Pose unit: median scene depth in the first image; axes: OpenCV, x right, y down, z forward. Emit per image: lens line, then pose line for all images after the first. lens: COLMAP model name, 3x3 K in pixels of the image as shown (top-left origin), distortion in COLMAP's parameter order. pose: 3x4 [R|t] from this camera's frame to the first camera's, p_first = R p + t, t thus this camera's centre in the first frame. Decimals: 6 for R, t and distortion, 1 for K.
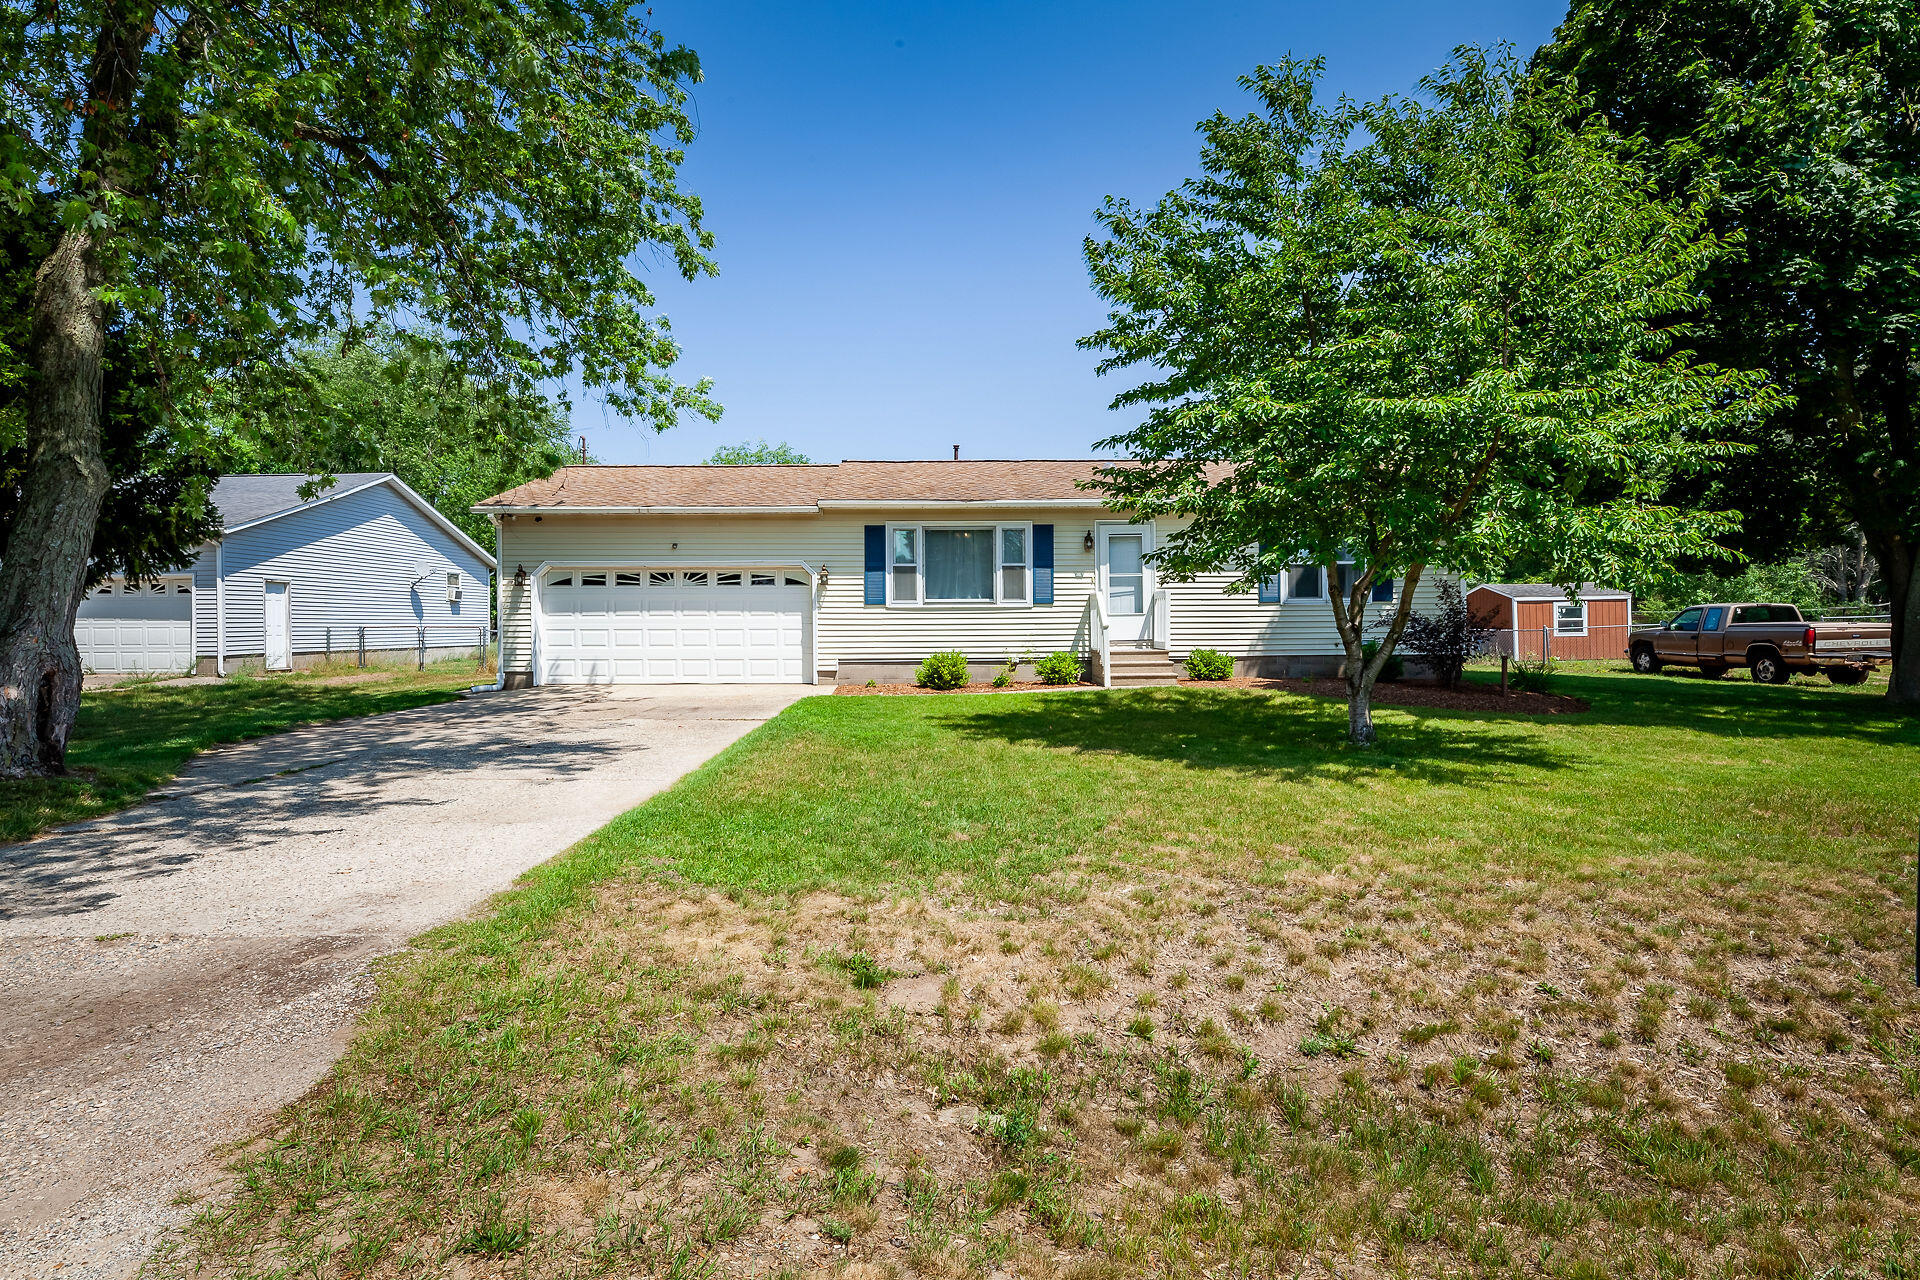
lens RADIAL K [[936.6, 0, 972.1], [0, 936.6, 574.1], [0, 0, 1]] dist [-0.001485, 0.000513]
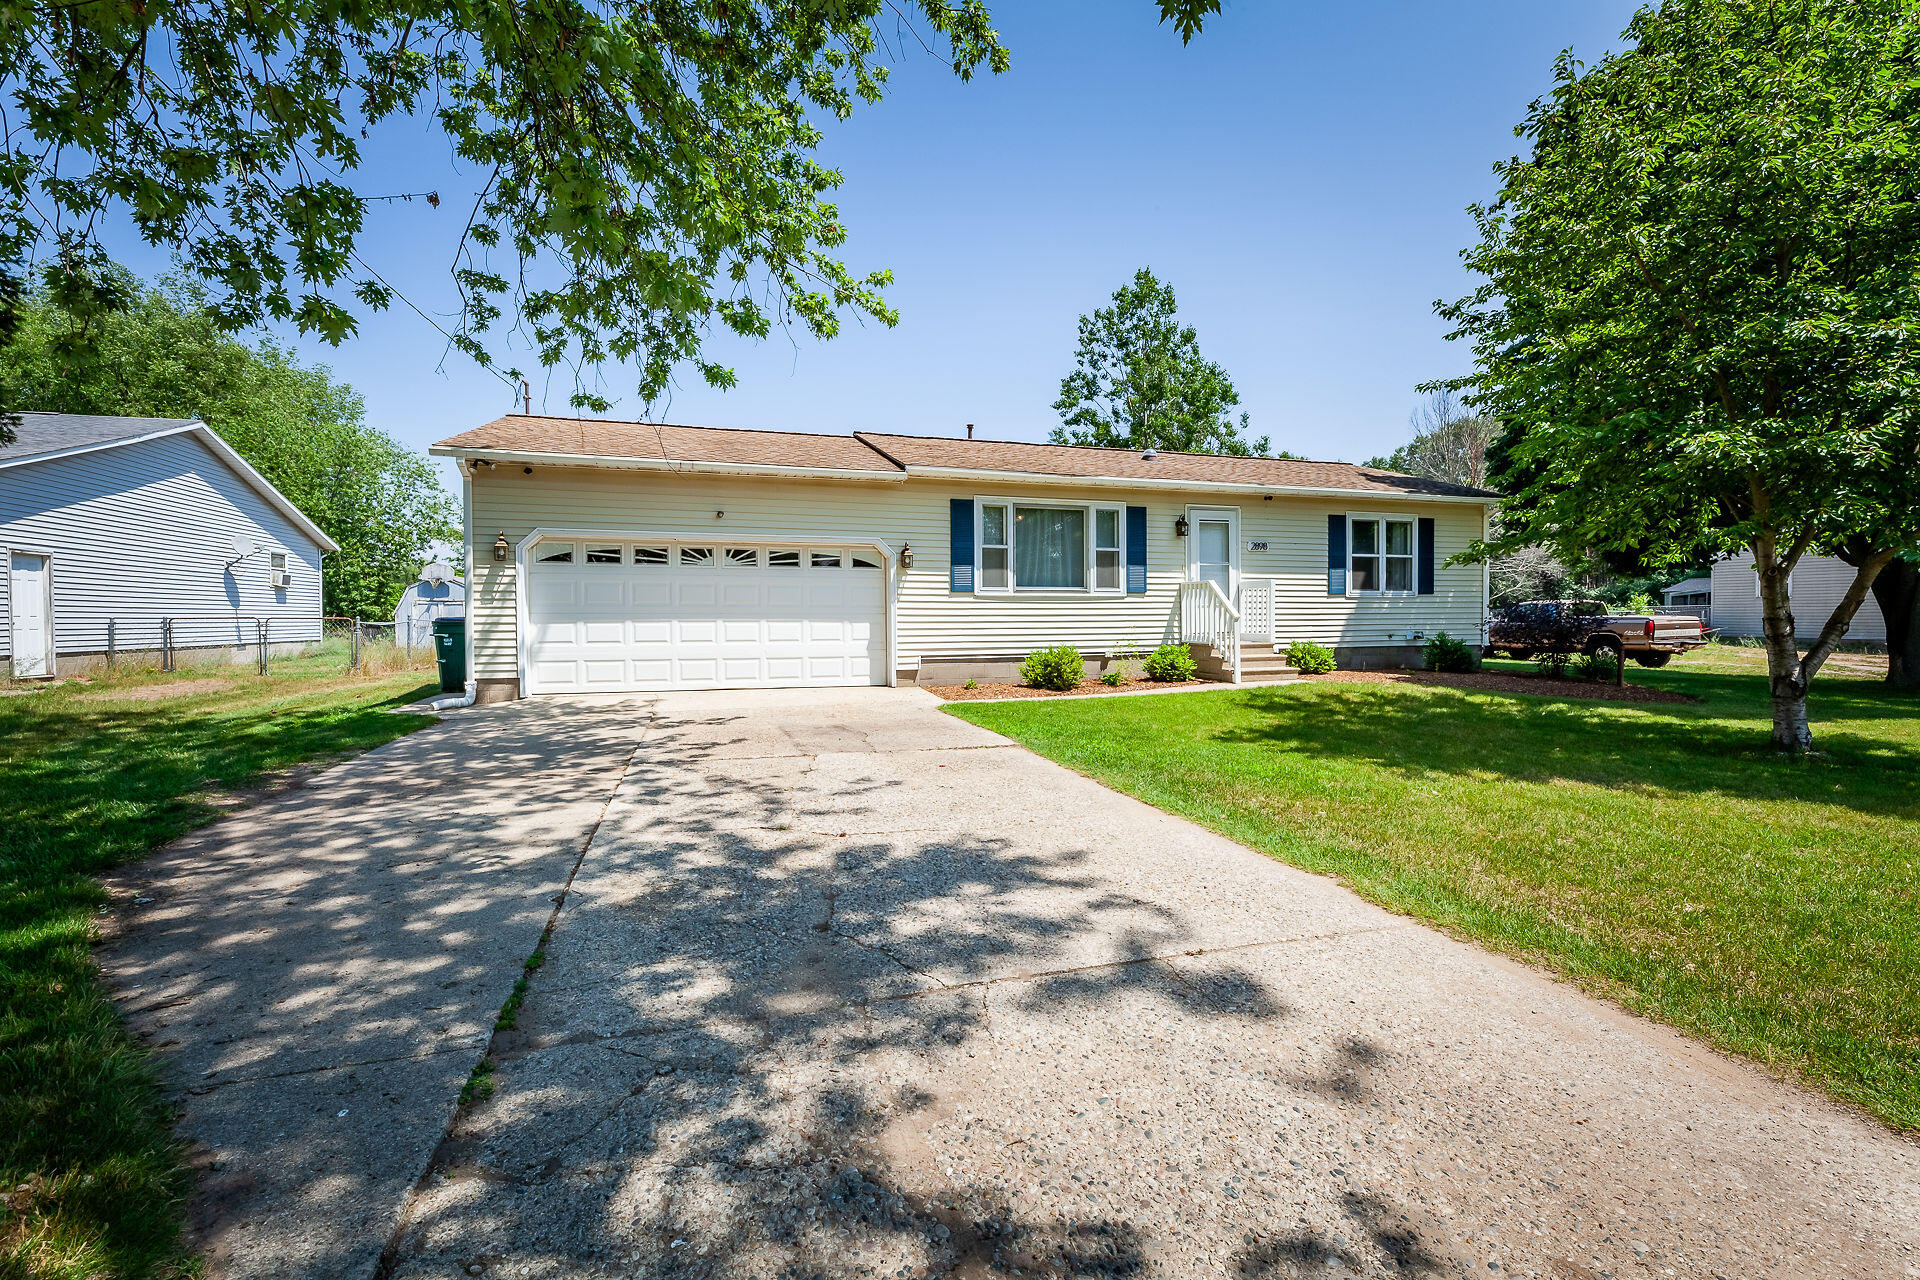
lens RADIAL K [[783.4, 0, 961.1], [0, 783.4, 608.8], [0, 0, 1]] dist [0.001396, 0.000071]
pose [[0.961648, 0.004512, 0.274251, -0.298056], [-0.016181, 0.999057, 0.040302, 0.018791], [-0.273811, -0.043194, 0.960813, 0.308818]]
